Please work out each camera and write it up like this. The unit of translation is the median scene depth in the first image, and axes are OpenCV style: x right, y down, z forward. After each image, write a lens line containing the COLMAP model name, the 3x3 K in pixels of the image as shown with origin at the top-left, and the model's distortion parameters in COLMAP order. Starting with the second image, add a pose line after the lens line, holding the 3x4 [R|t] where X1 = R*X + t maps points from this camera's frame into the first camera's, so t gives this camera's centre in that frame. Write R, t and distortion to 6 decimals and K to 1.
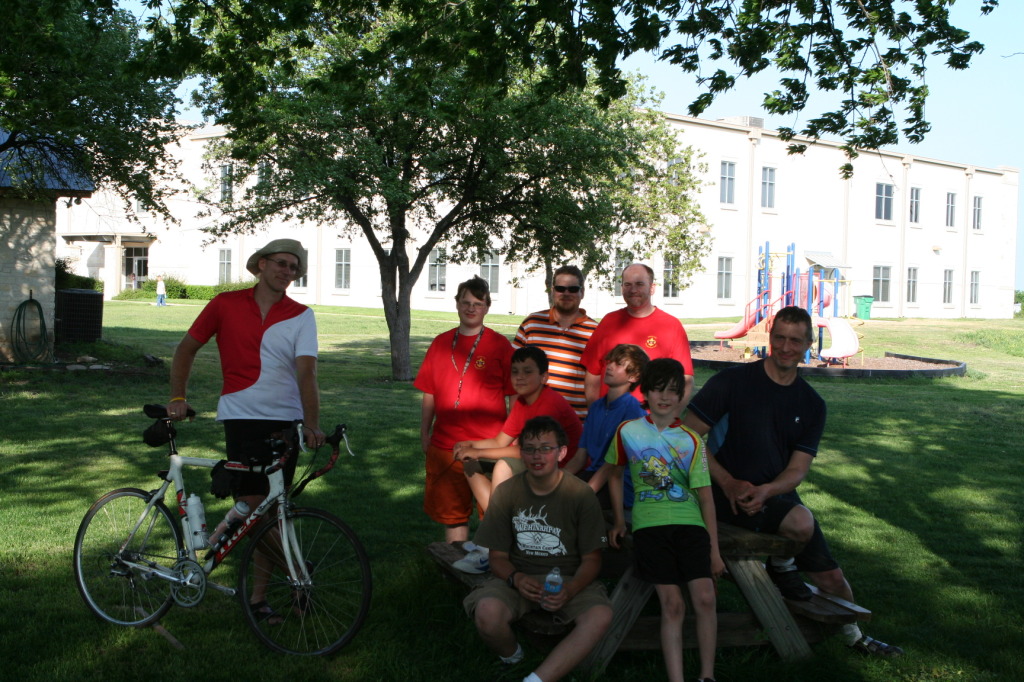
lens RADIAL K [[1438.9, 0, 512.0], [0, 1438.9, 341.0], [0, 0, 1]] dist [-0.074759, 0.069287]
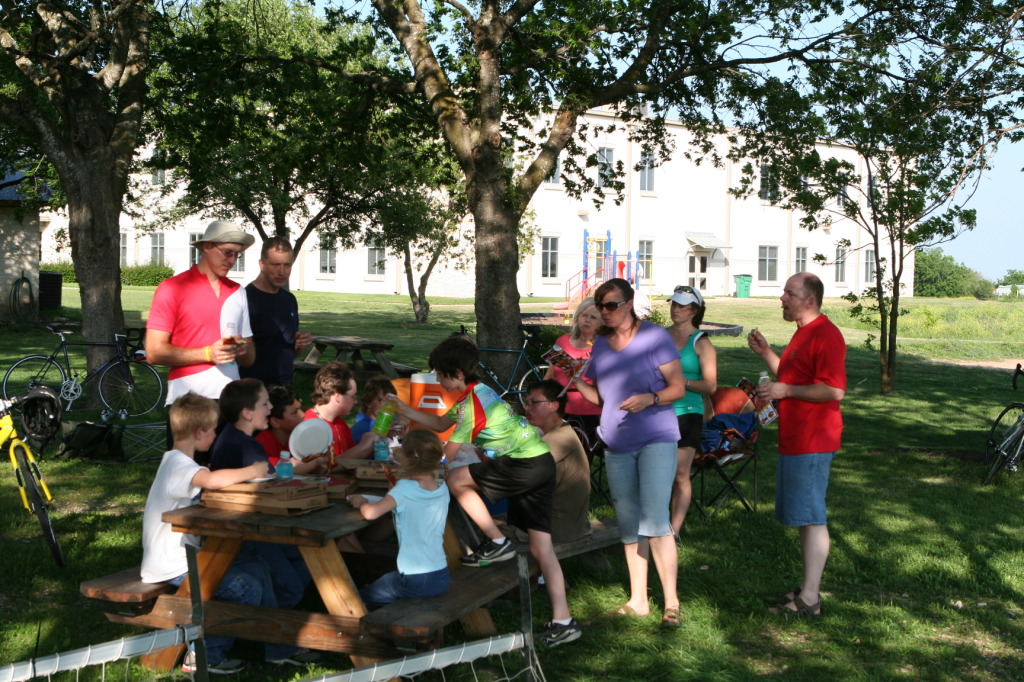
lens RADIAL K [[1817.0, 0, 512.0], [0, 1817.0, 341.0], [0, 0, 1]] dist [0.016710, 0.052111]
pose [[0.999029, -0.008693, 0.043181, 0.112207], [0.008659, 0.999962, 0.000963, 0.056905], [-0.043188, -0.000588, 0.999067, -1.285540]]
